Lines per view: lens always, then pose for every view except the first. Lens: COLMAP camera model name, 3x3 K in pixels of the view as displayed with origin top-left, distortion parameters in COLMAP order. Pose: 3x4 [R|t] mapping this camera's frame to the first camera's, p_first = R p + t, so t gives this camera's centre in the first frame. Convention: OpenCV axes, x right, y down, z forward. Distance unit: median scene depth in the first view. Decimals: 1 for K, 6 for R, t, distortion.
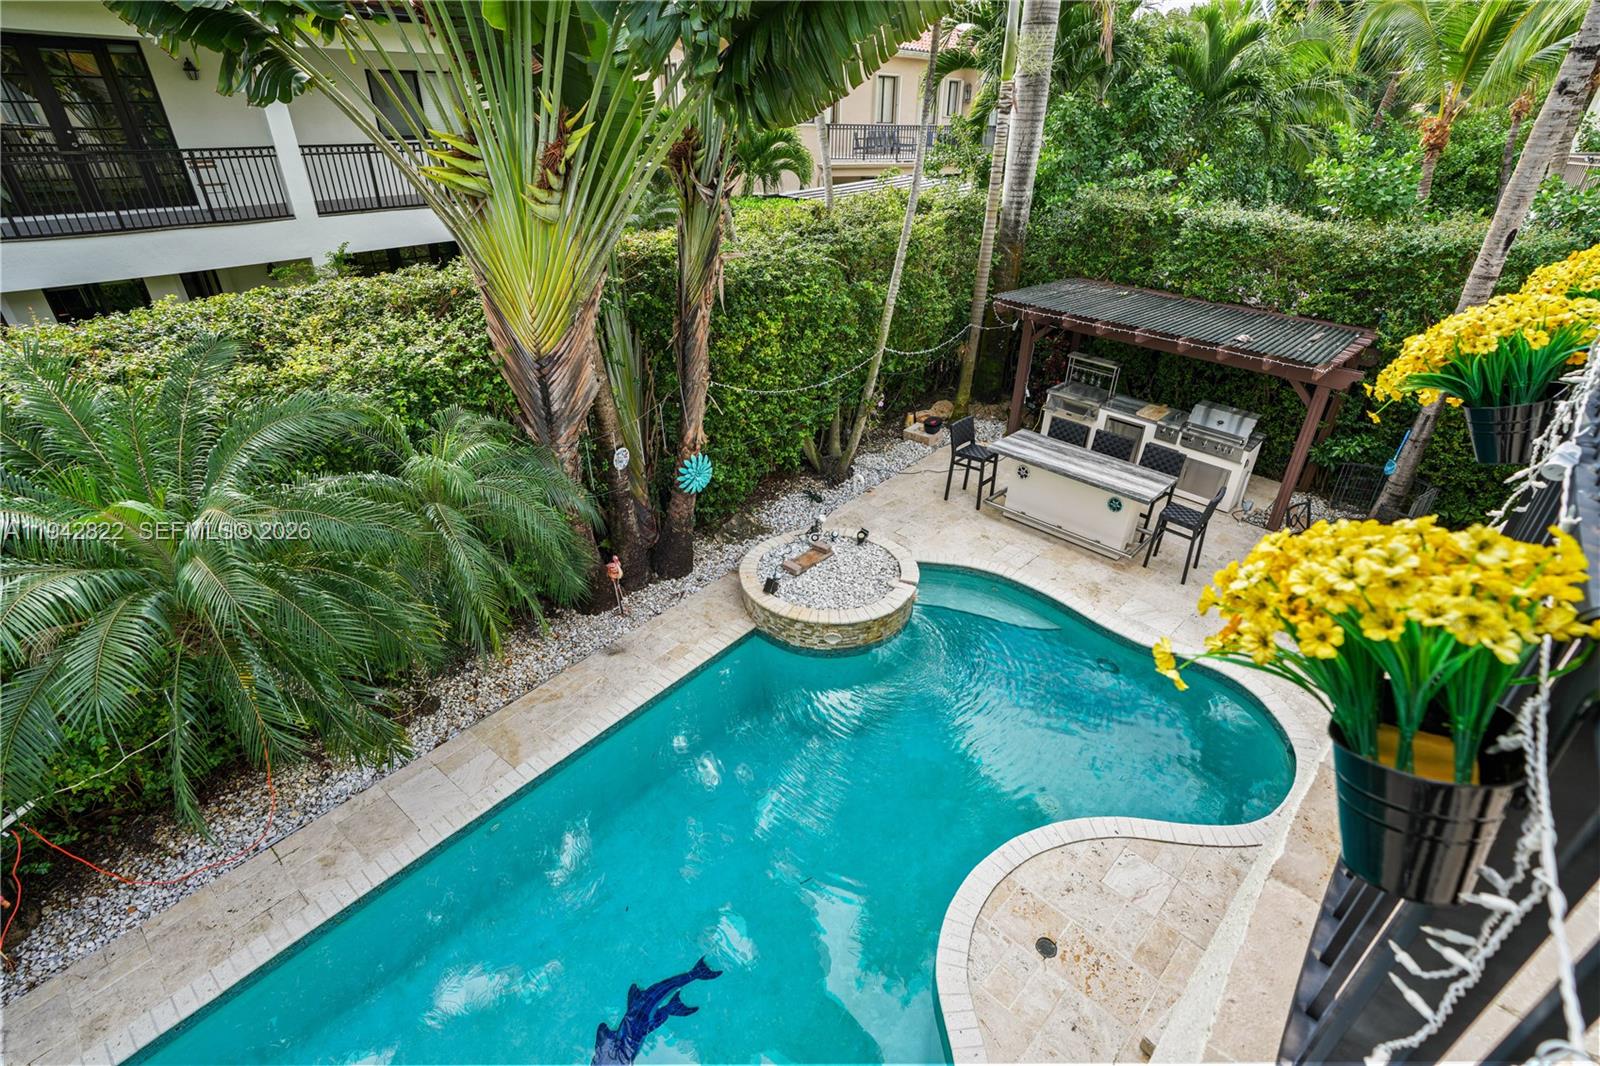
lens RADIAL K [[749.2, 0, 809.8], [0, 749.2, 528.7], [0, 0, 1]] dist [-0.065532, 0.025622]
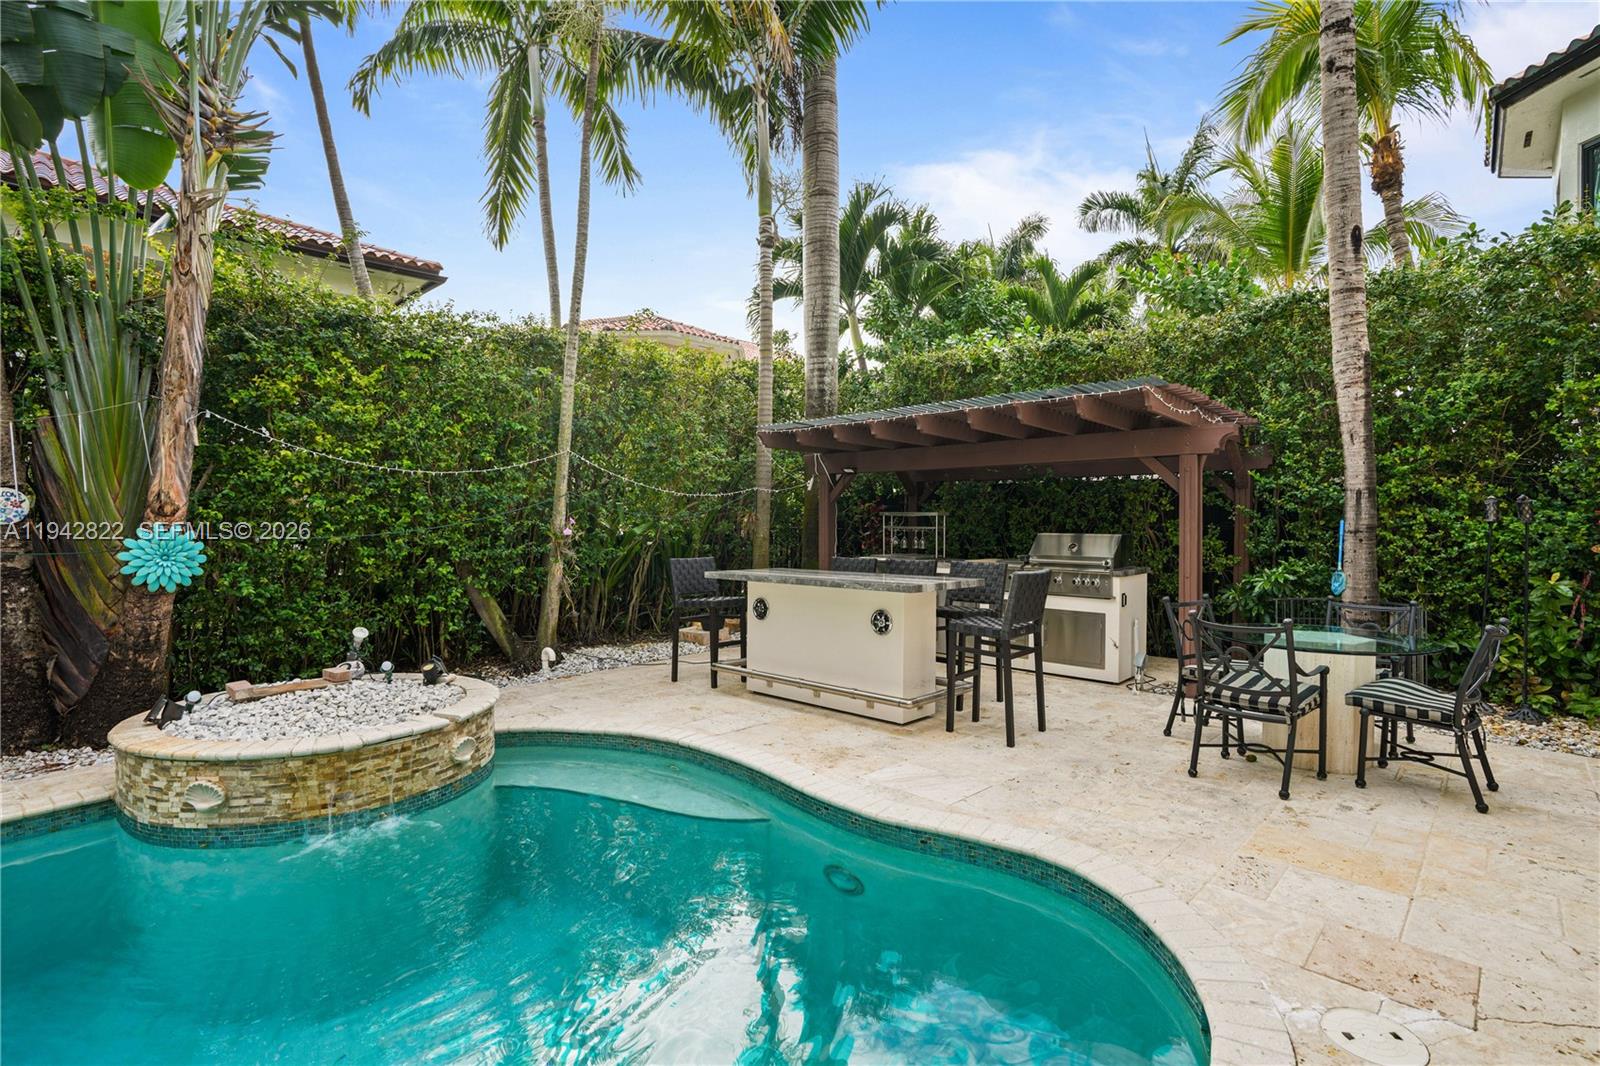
lens RADIAL K [[749.2, 0, 804.9], [0, 749.2, 525.1], [0, 0, 1]] dist [-0.065532, 0.025622]
pose [[0.999807, -0.015882, 0.011567, 0.409837], [0.019480, 0.877980, -0.478301, 0.222316], [-0.002559, 0.478434, 0.878120, 0.515619]]
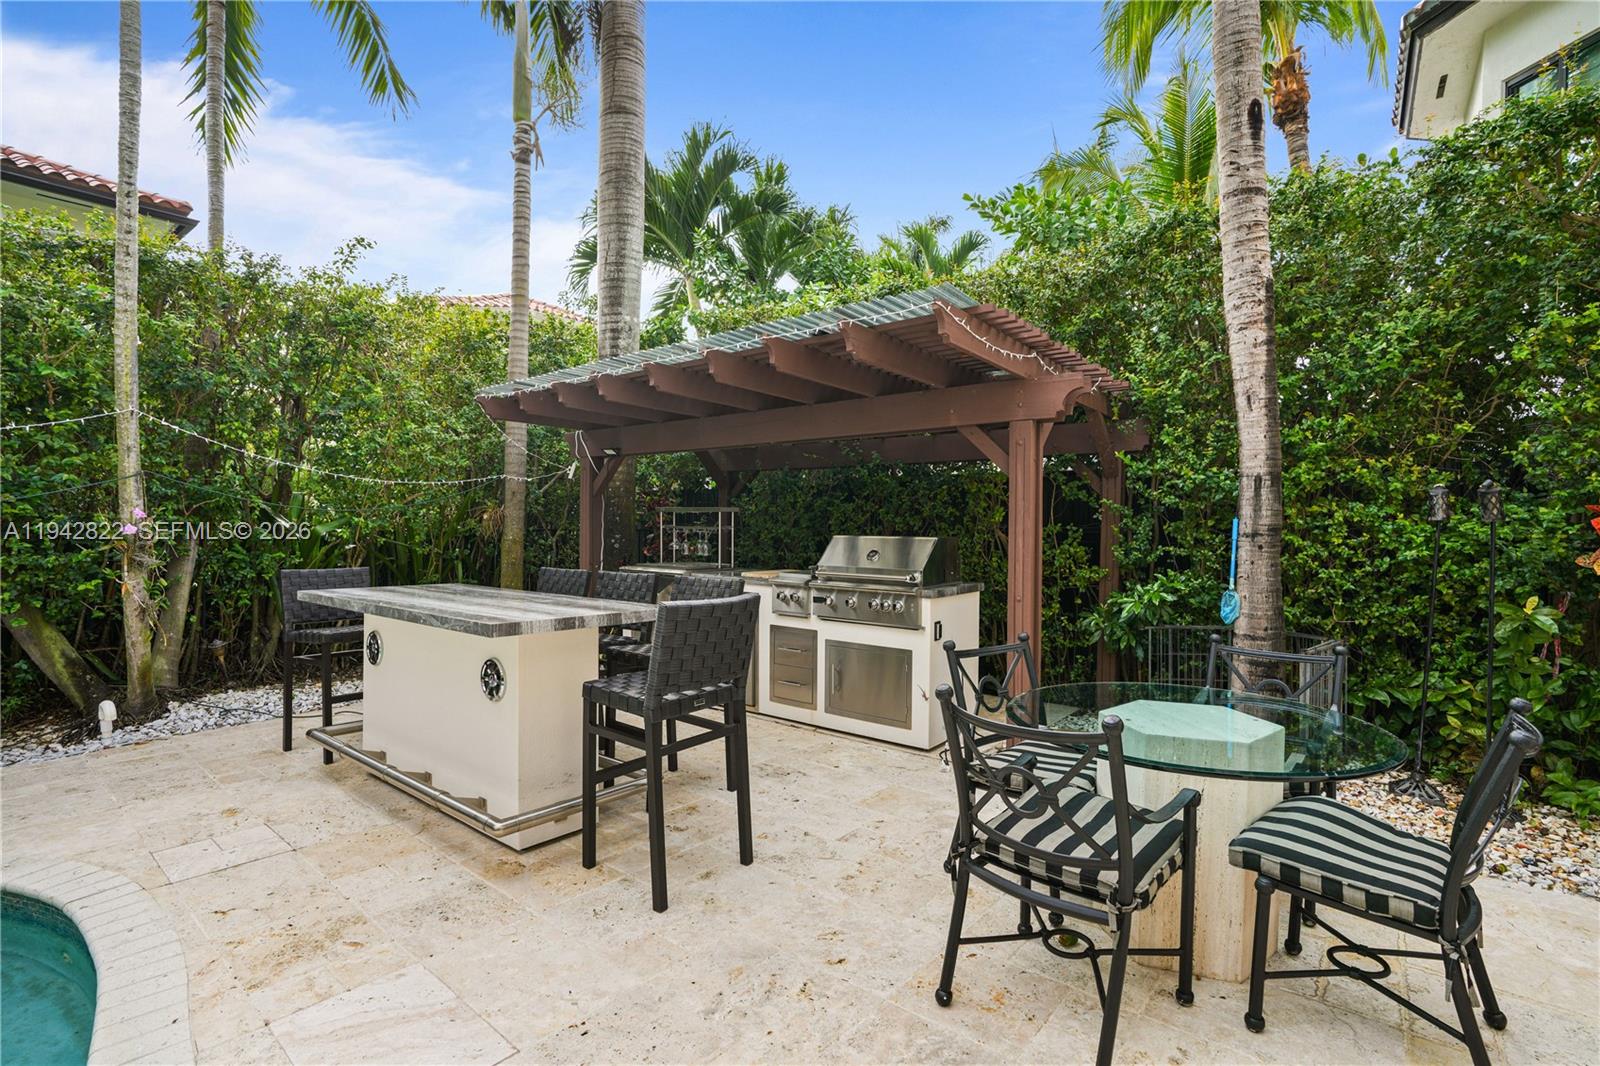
lens RADIAL K [[749.2, 0, 800.0], [0, 749.2, 530.1], [0, 0, 1]] dist [-0.065532, 0.025622]
pose [[0.994542, -0.010158, 0.103842, 0.621676], [0.058487, 0.878459, -0.474224, 0.100264], [-0.086404, 0.477709, 0.874259, 0.758258]]
